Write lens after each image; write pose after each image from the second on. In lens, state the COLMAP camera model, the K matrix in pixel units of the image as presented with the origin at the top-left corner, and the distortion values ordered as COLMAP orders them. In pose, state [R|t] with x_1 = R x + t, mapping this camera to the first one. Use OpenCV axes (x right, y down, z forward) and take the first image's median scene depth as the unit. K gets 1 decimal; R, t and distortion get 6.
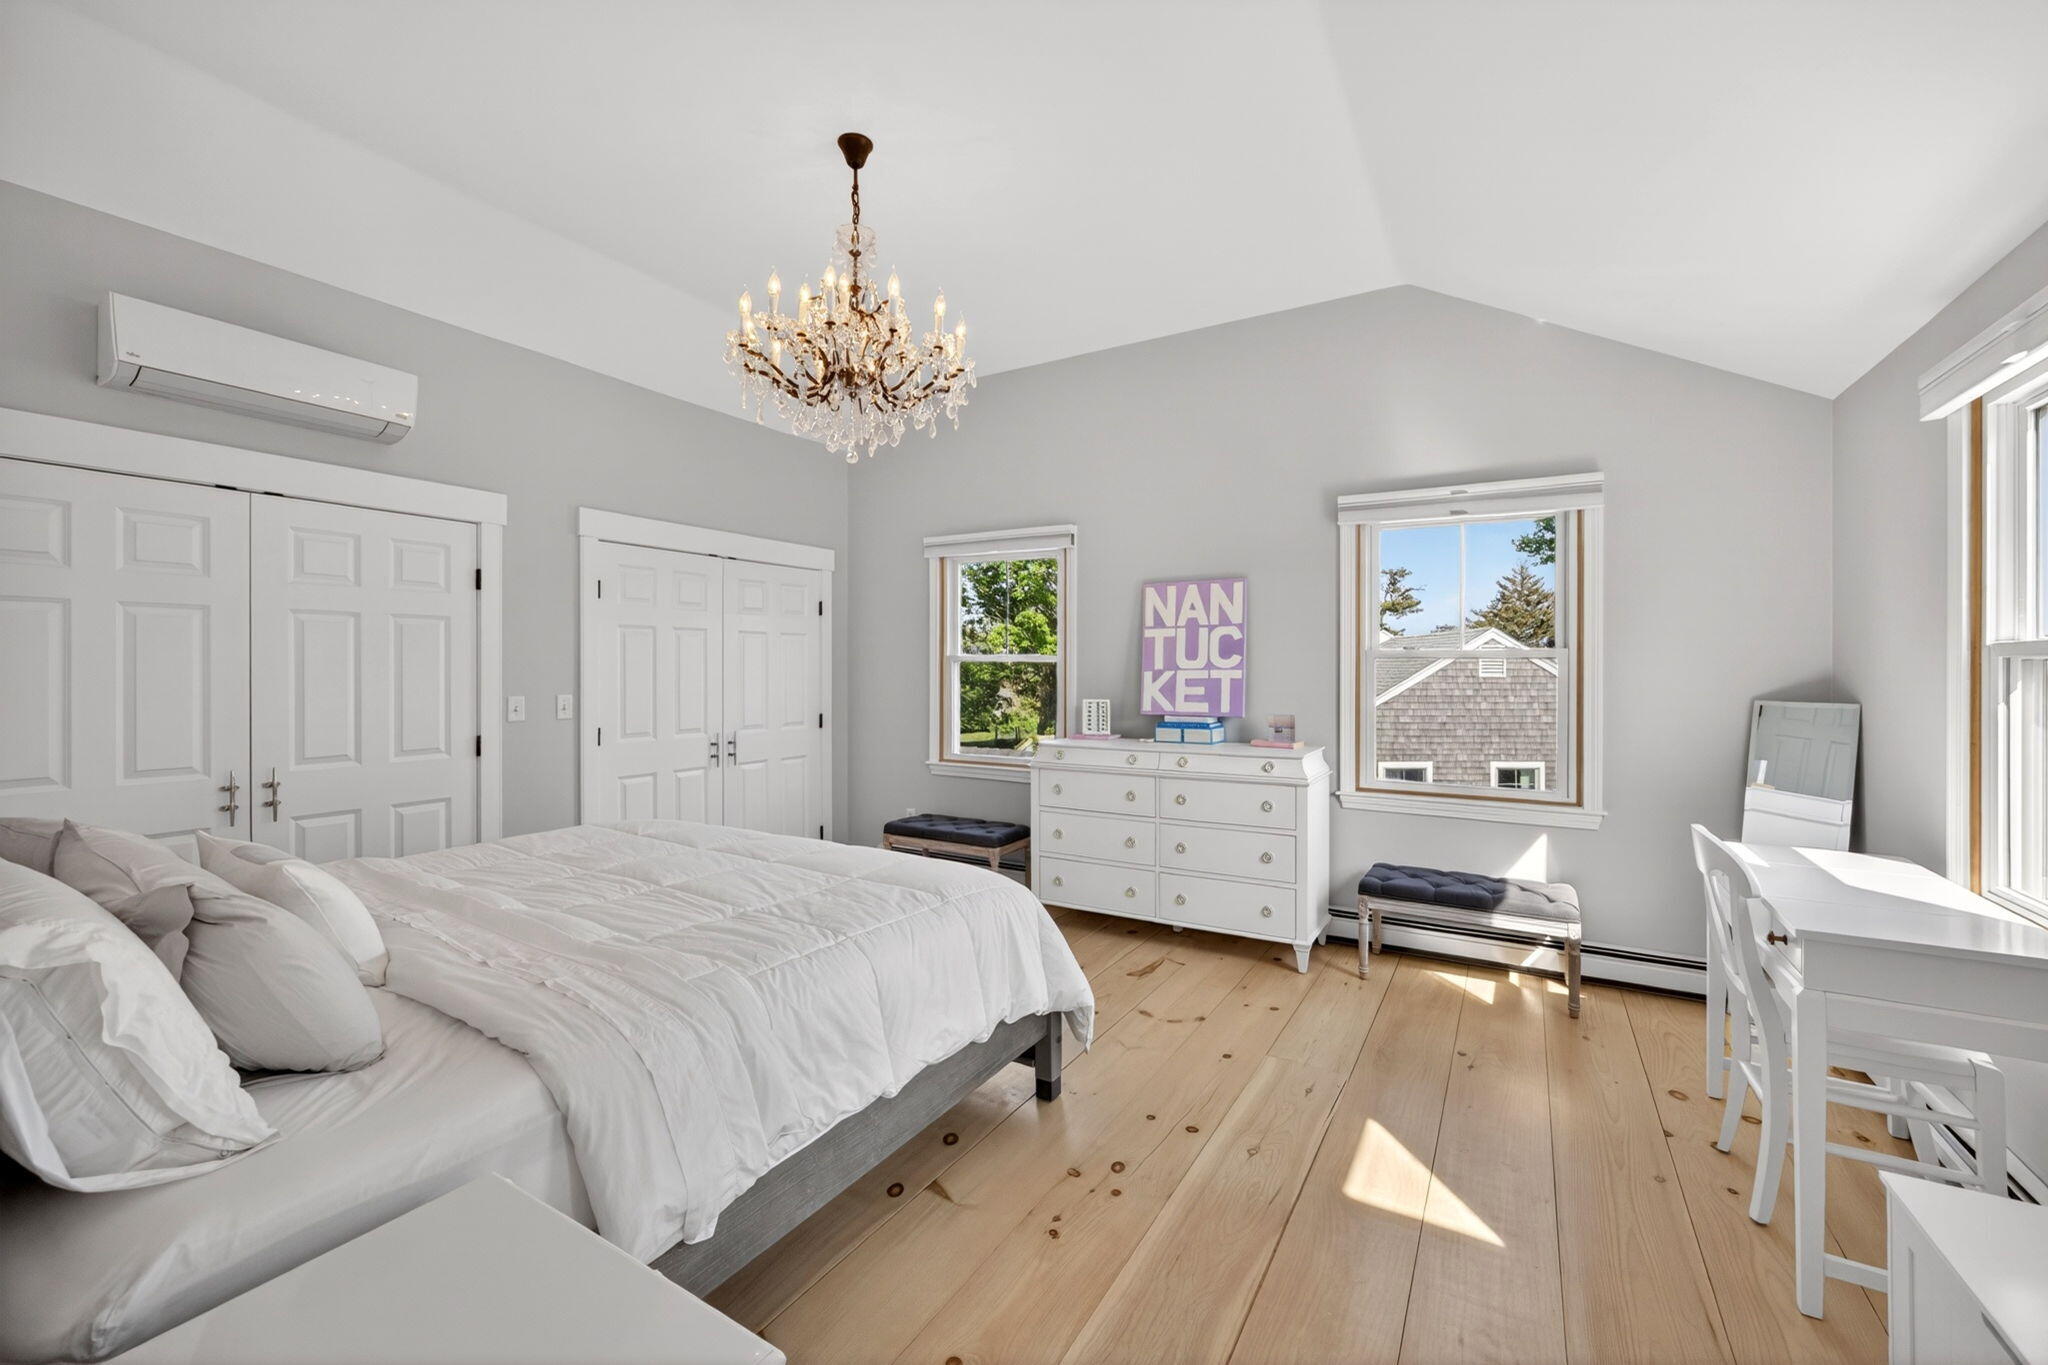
lens RADIAL K [[824.9, 0, 1024.0], [0, 824.9, 682.5], [0, 0, 1]] dist [-0.000866, -0.000044]
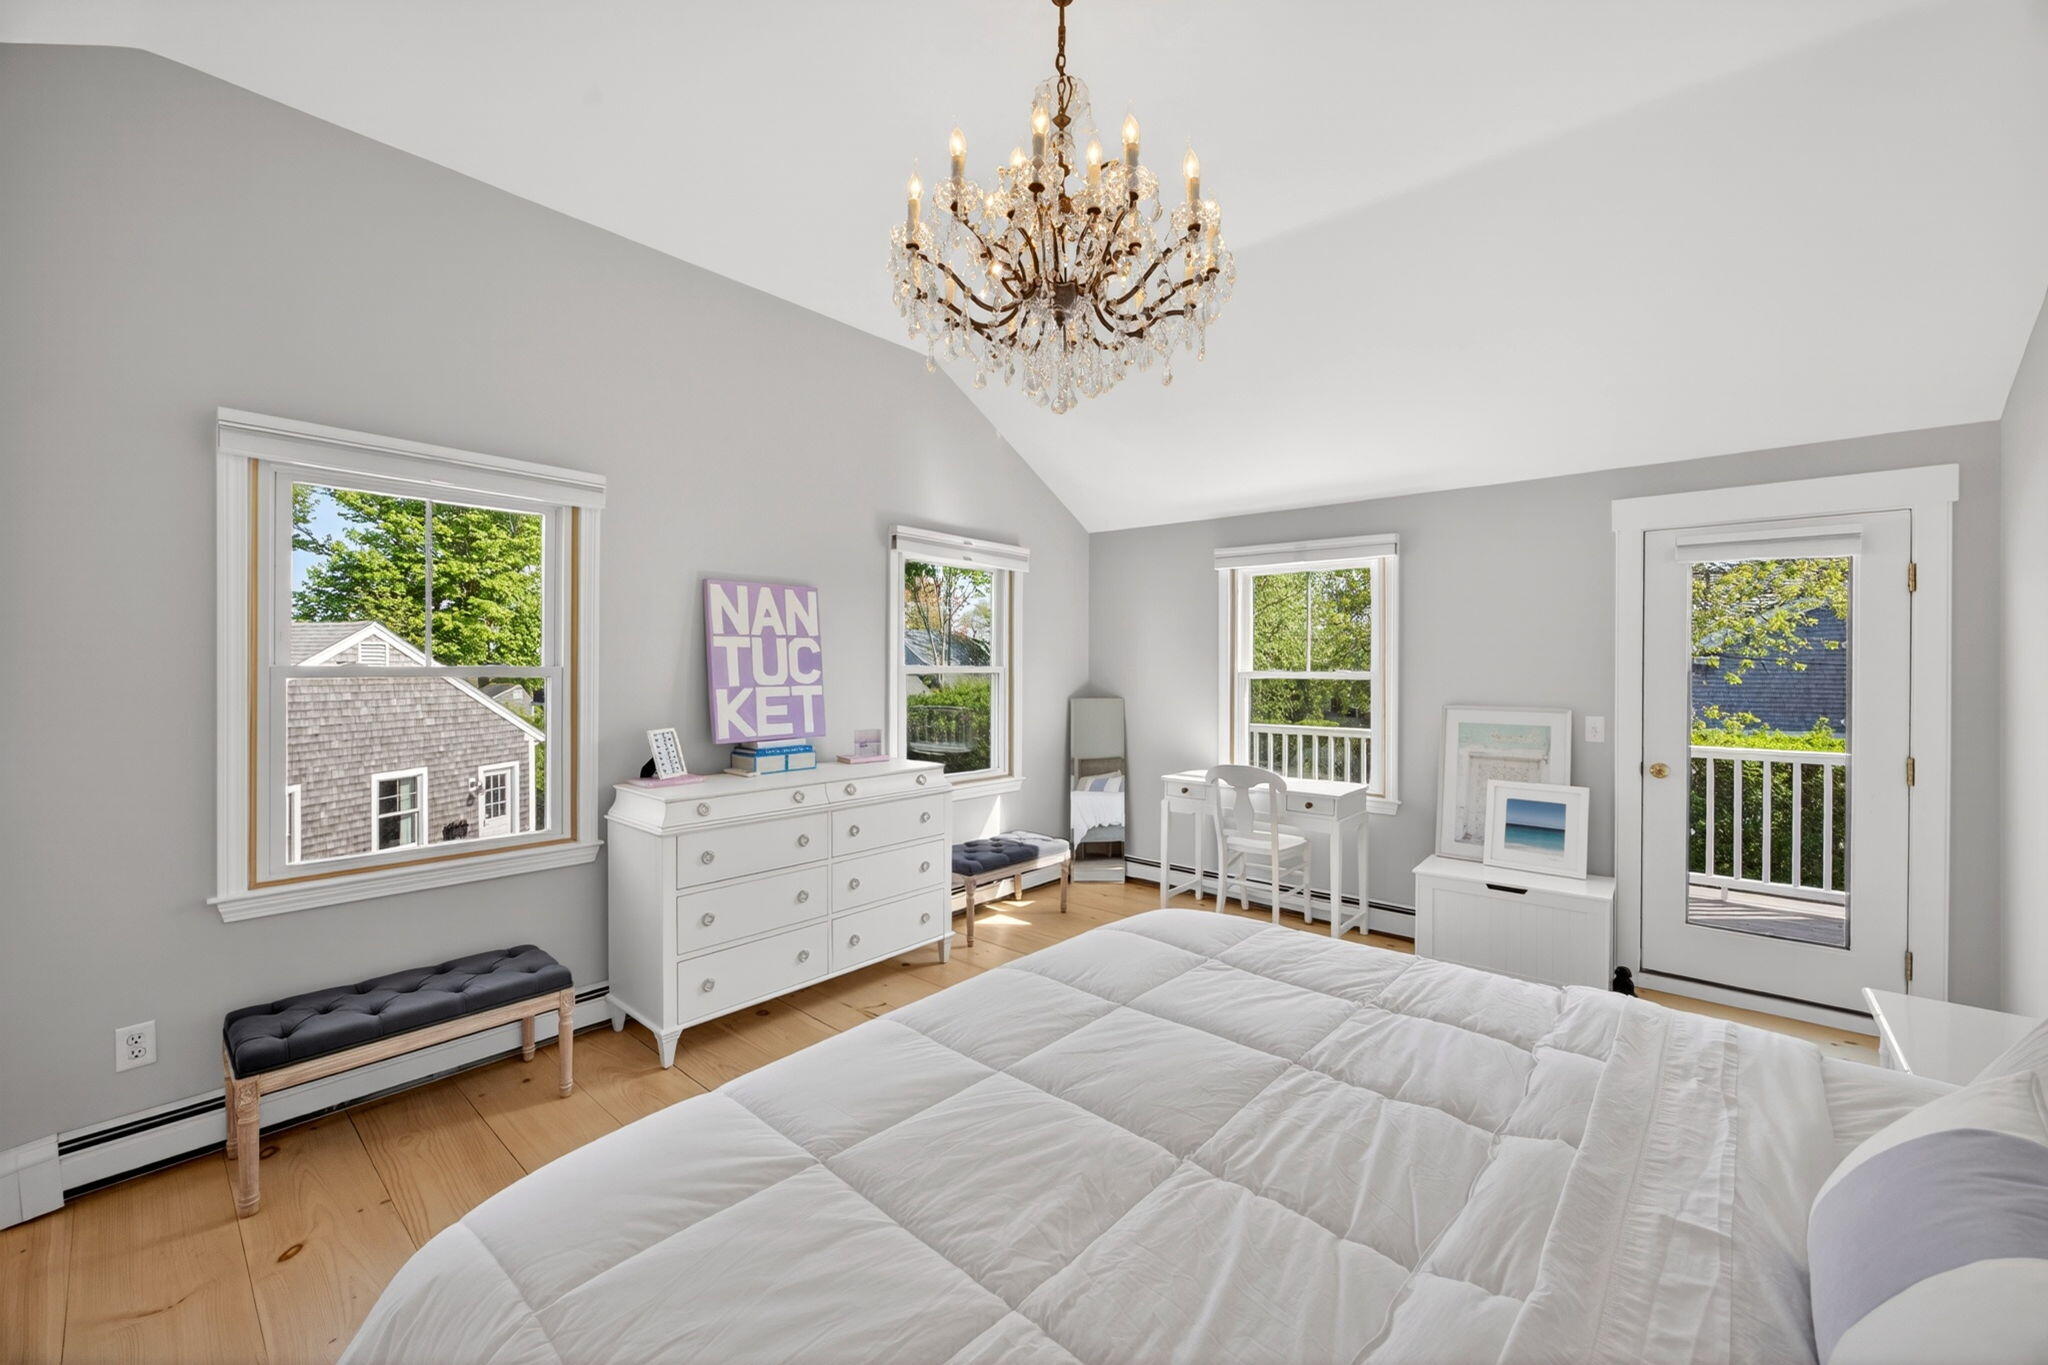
lens RADIAL K [[815.7, 0, 1024.0], [0, 815.7, 682.5], [0, 0, 1]] dist [0.001572, 0.000079]
pose [[0.179919, -0.019697, 0.983484, -0.589404], [0.012511, 0.999764, 0.017735, -0.031278], [-0.983602, 0.009114, 0.180123, 0.583386]]
